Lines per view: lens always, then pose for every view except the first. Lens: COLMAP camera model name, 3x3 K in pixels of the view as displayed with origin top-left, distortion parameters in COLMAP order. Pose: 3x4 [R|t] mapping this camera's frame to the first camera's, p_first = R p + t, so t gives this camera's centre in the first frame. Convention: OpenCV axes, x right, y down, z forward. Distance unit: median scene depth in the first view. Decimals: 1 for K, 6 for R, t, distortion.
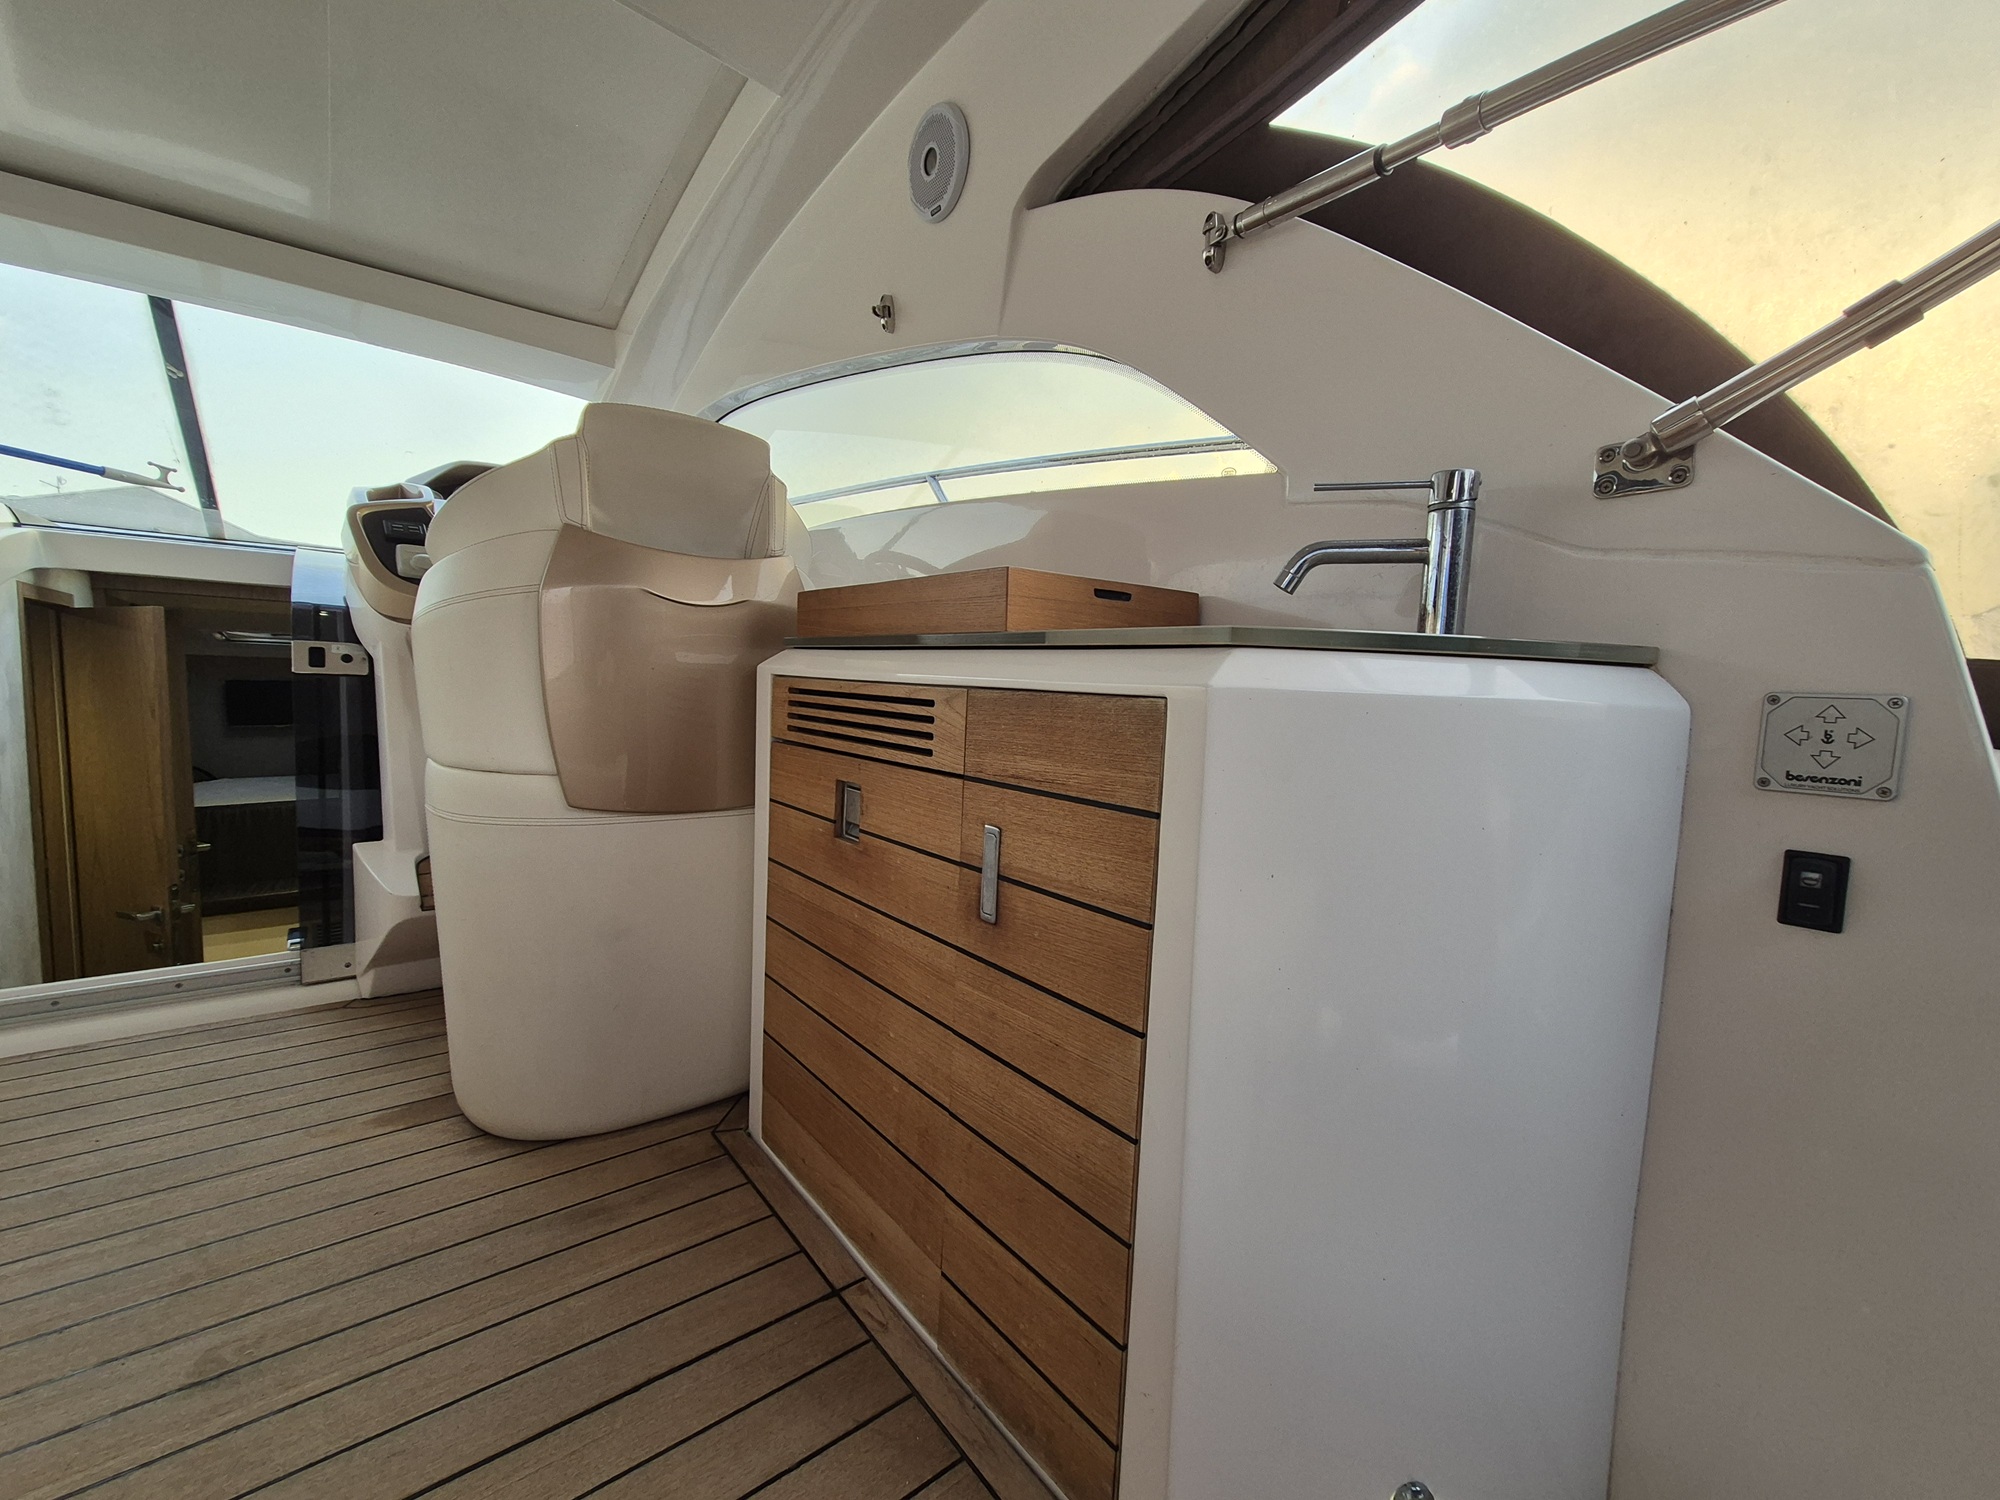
lens RADIAL K [[824.8, 0, 1004.8], [0, 824.8, 749.2], [0, 0, 1]] dist [0.003827, 0.000154]
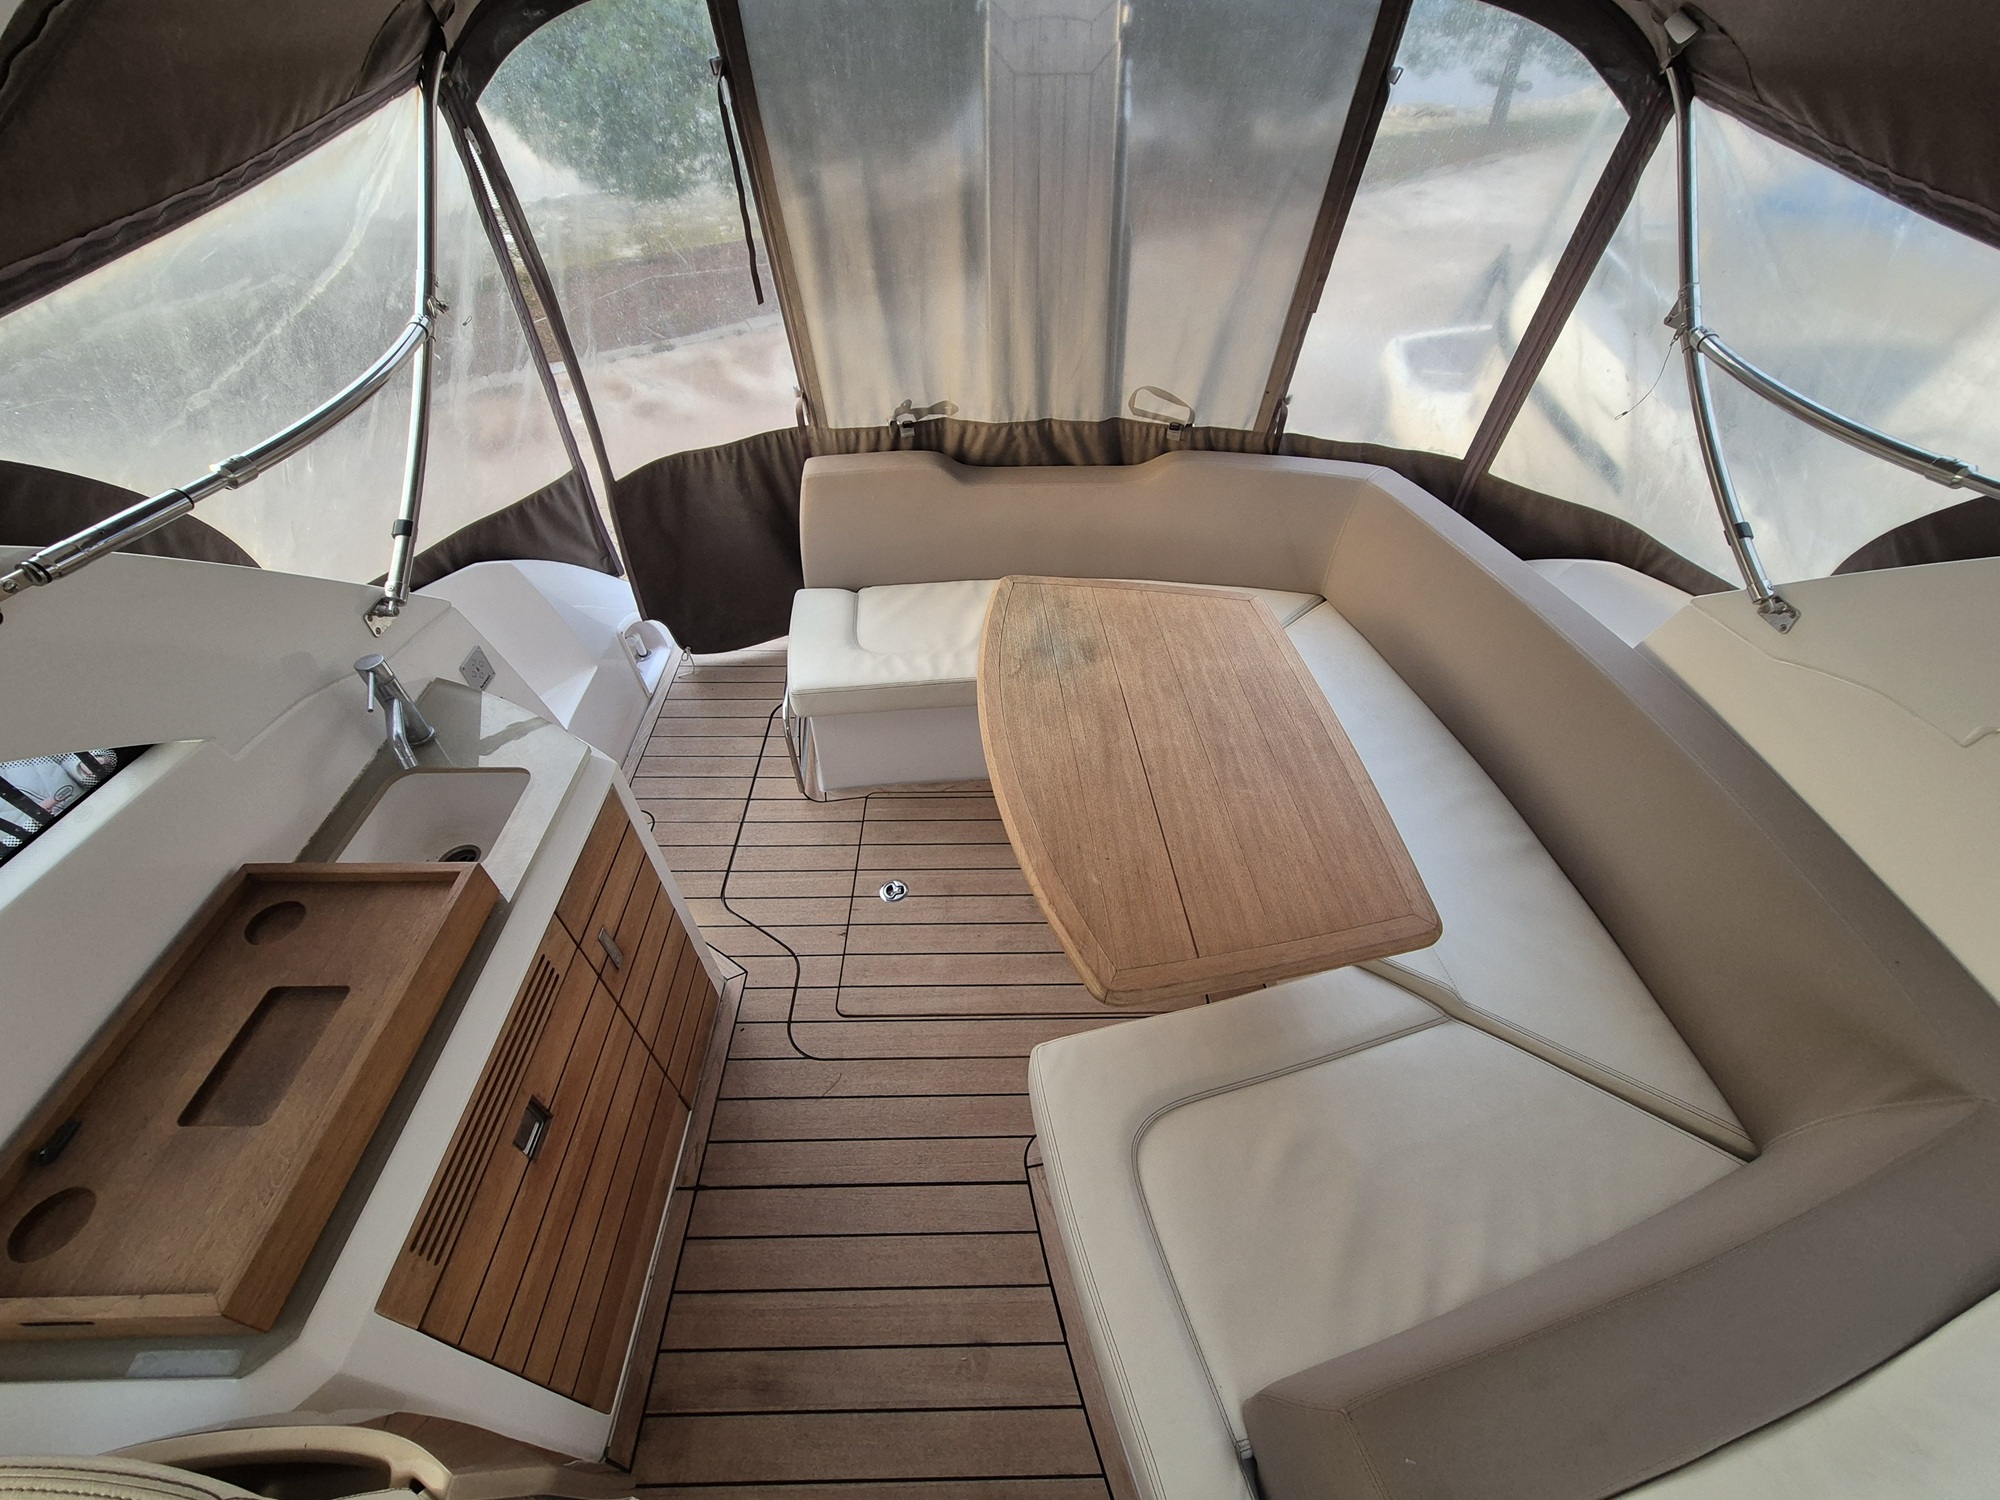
lens RADIAL K [[824.8, 0, 1004.8], [0, 824.8, 749.2], [0, 0, 1]] dist [0.003827, 0.000154]
pose [[-0.787590, -0.458738, 0.411415, -0.844403], [0.021121, 0.647174, 0.762049, -1.007117], [-0.615838, 0.608872, -0.500019, 0.798370]]
